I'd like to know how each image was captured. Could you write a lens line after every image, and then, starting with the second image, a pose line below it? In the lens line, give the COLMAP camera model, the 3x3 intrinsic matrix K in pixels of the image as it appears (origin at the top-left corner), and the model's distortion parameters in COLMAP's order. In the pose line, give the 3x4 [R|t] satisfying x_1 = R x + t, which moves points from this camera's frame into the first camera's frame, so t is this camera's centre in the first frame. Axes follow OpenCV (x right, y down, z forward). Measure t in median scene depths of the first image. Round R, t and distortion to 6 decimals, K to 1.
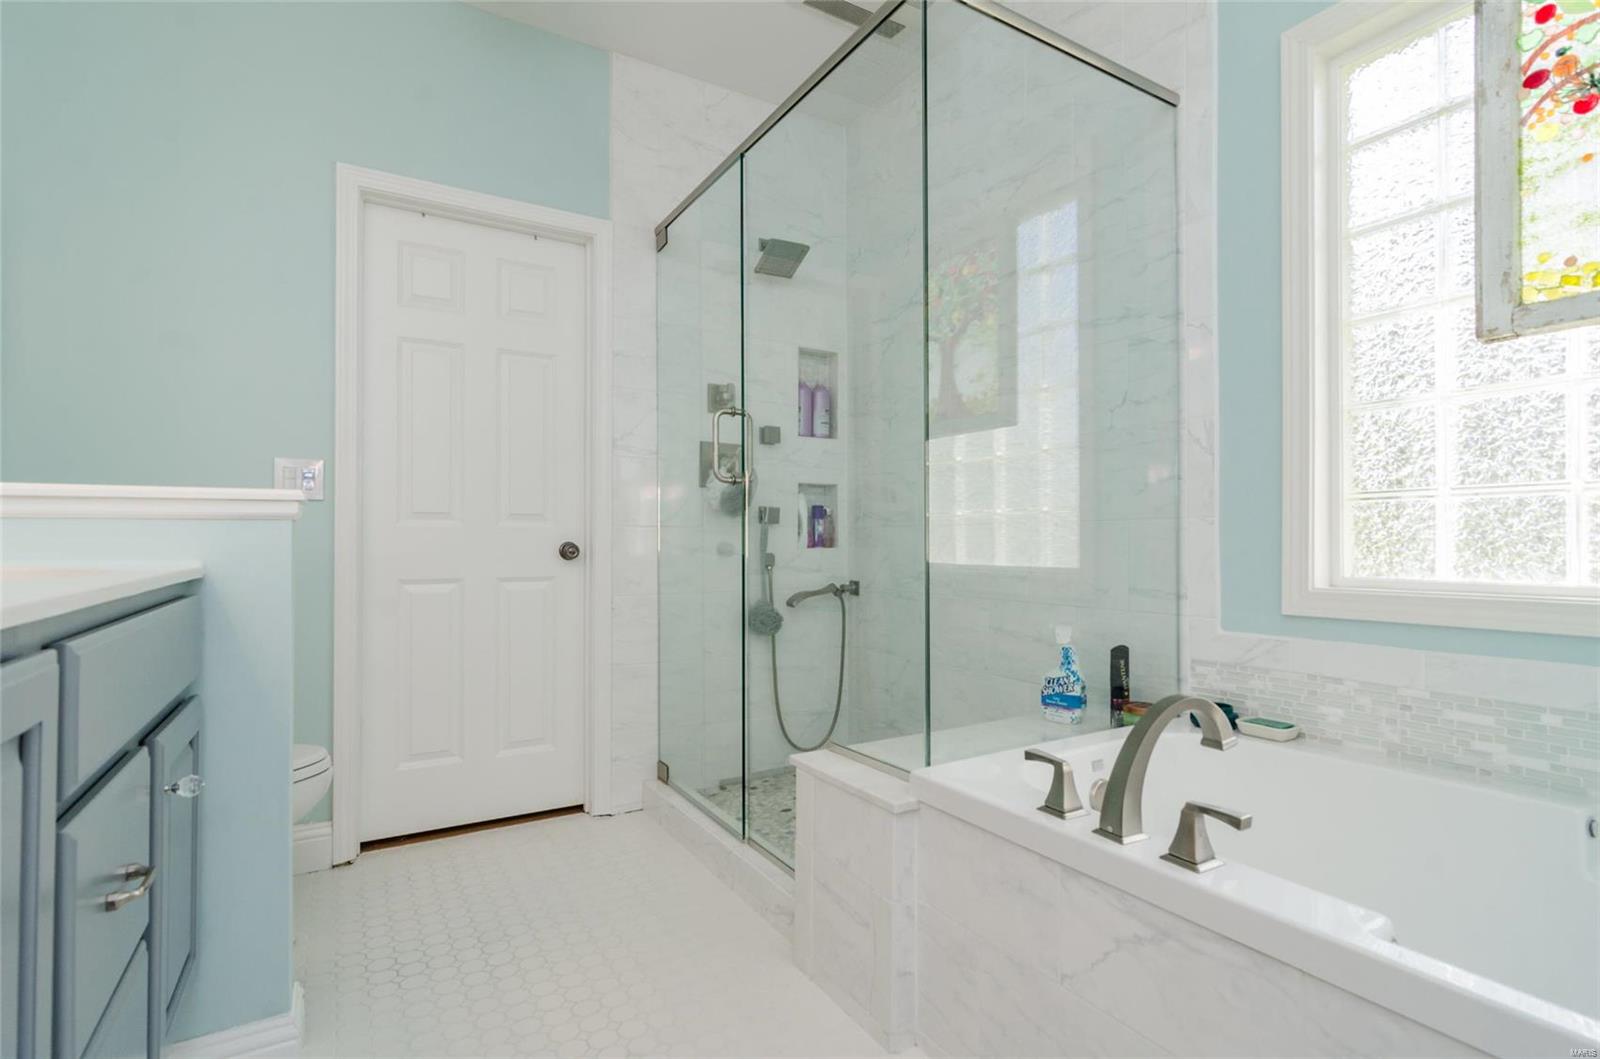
lens RADIAL K [[772.6, 0, 802.9], [0, 772.6, 539.5], [0, 0, 1]] dist [0.002857, 0.000627]
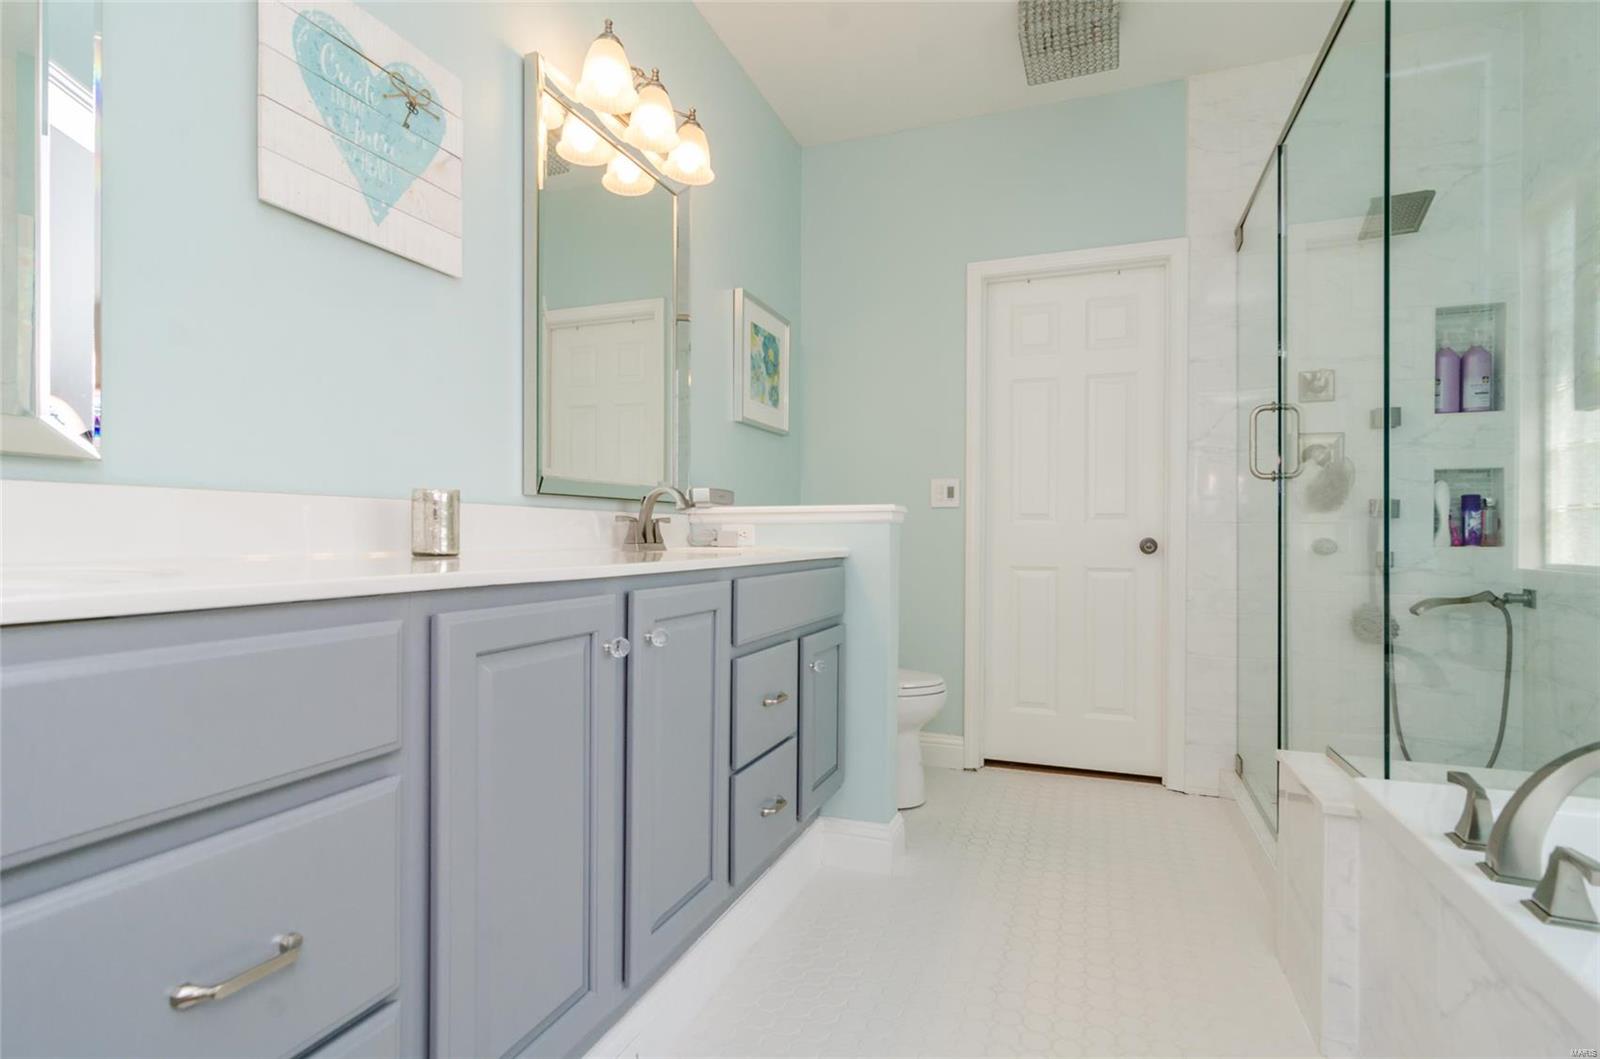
lens RADIAL K [[772.6, 0, 802.9], [0, 772.6, 539.5], [0, 0, 1]] dist [0.002857, 0.000627]
pose [[0.610830, 0.005468, -0.791743, 0.268966], [-0.001841, 0.999983, 0.005485, 0.000185], [0.791760, -0.001893, 0.610829, -0.070654]]
